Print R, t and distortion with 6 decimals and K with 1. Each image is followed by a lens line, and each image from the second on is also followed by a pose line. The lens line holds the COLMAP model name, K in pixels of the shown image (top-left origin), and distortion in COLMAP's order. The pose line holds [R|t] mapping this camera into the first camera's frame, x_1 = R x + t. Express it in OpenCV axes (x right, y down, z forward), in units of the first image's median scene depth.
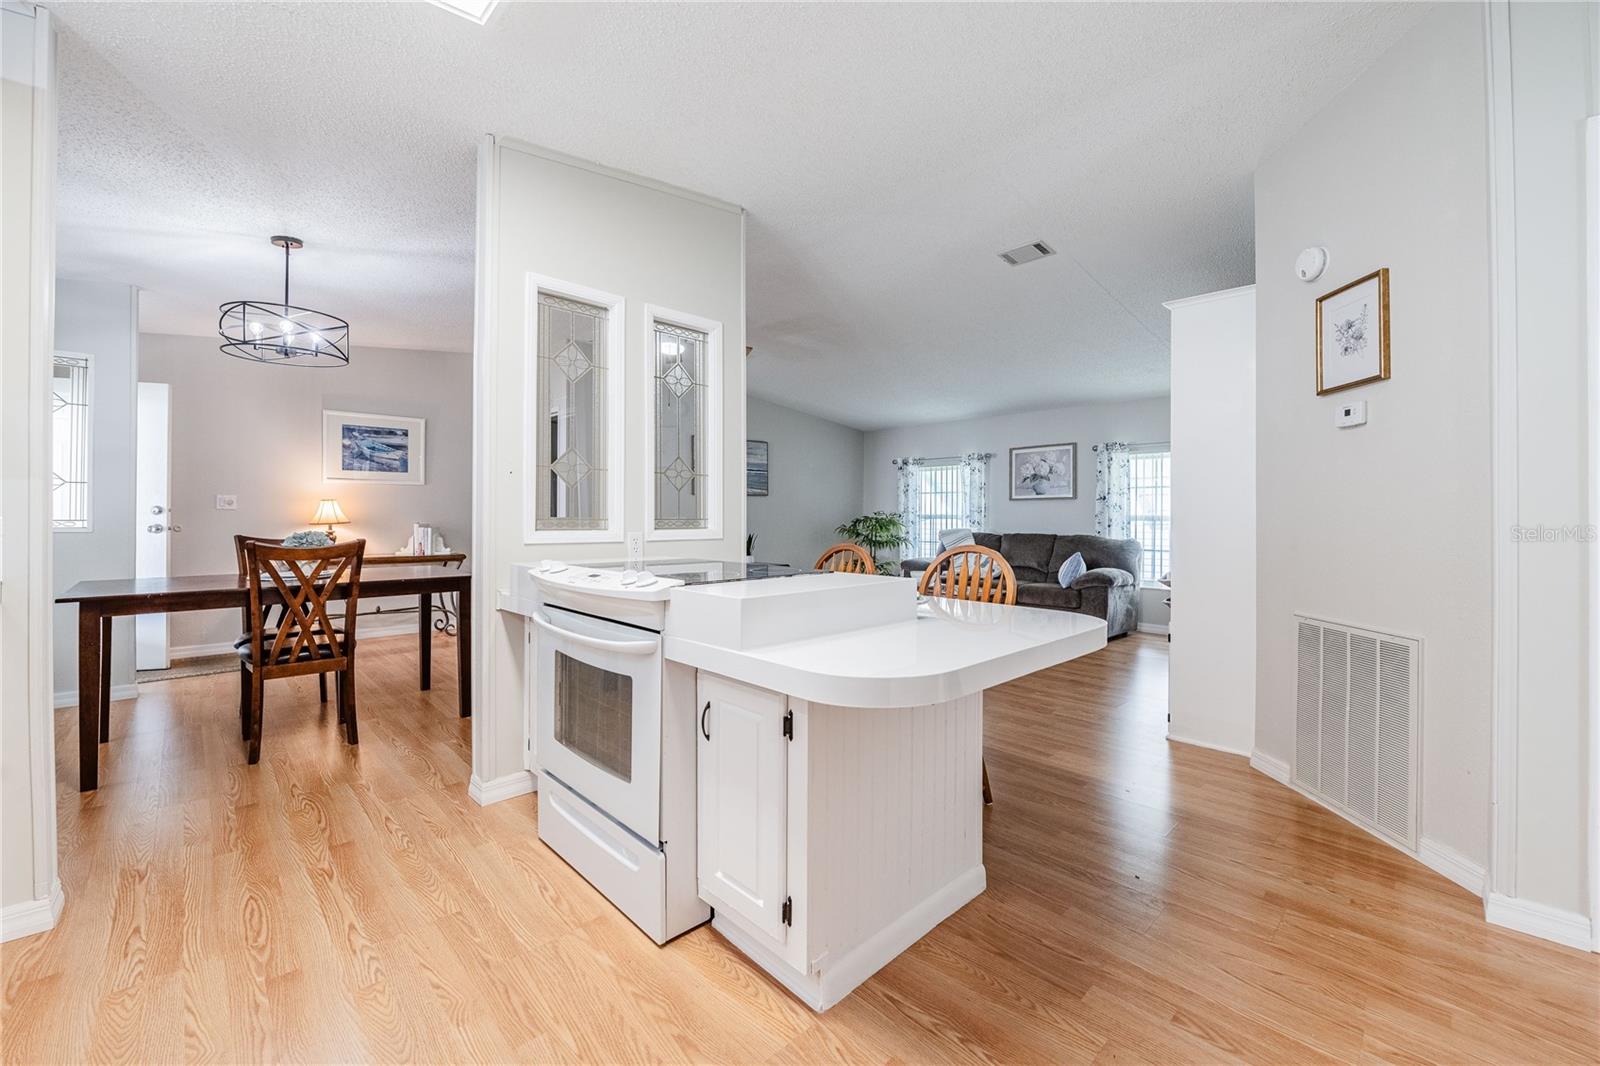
lens RADIAL K [[647.1, 0, 804.6], [0, 647.1, 519.8], [0, 0, 1]] dist [-0.008947, 0.000272]
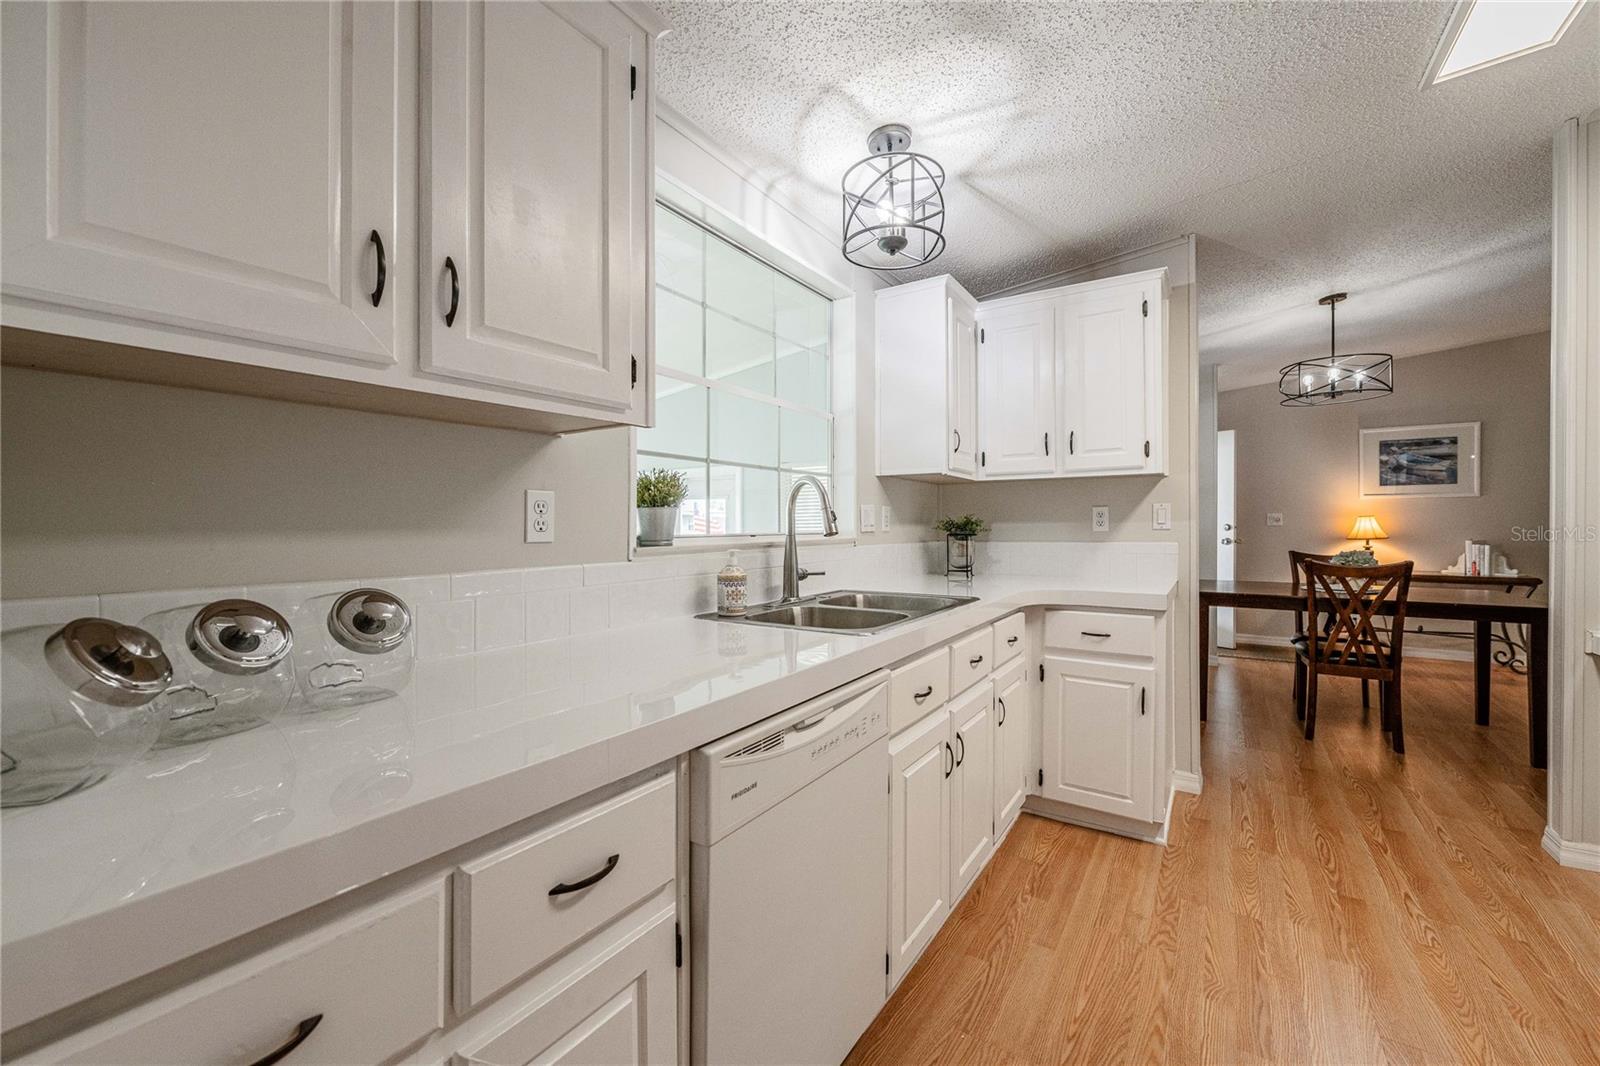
lens RADIAL K [[647.1, 0, 804.6], [0, 647.1, 519.8], [0, 0, 1]] dist [-0.008947, 0.000272]
pose [[0.227712, -0.003596, -0.973722, 0.105322], [-0.003448, 0.999984, -0.004499, -0.028000], [0.973722, 0.004382, 0.227696, -0.192443]]
